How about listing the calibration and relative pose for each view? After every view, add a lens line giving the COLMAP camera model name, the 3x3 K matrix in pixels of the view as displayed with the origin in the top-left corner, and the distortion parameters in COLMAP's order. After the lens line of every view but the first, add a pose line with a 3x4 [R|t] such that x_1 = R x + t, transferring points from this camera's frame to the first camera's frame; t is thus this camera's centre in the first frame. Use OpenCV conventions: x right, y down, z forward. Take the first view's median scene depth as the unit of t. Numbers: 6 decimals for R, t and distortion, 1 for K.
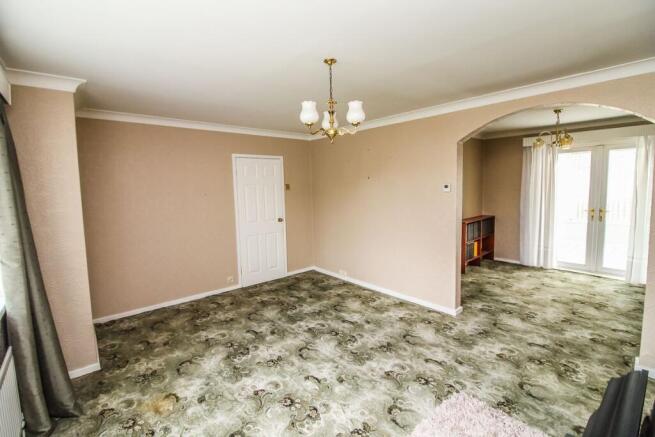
lens RADIAL K [[301.5, 0, 327.3], [0, 301.5, 217.4], [0, 0, 1]] dist [-0.020242, -0.000986]
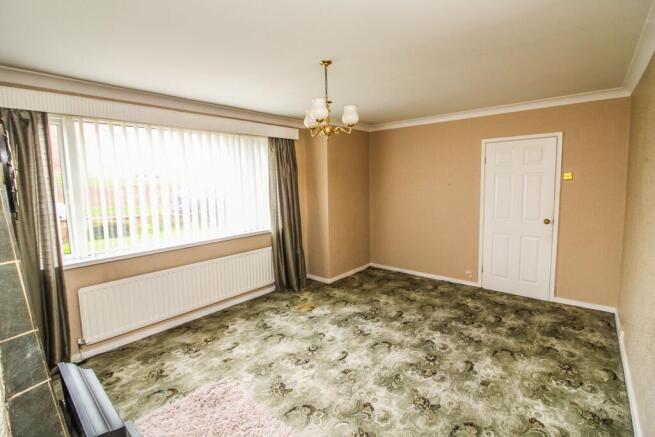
lens RADIAL K [[301.5, 0, 326.6], [0, 301.5, 213.8], [0, 0, 1]] dist [-0.020242, -0.000986]
pose [[0.139951, 0.127120, -0.981964, 0.693589], [-0.087402, 0.989439, 0.115631, -0.067799], [0.986293, 0.069643, 0.149584, 0.540134]]
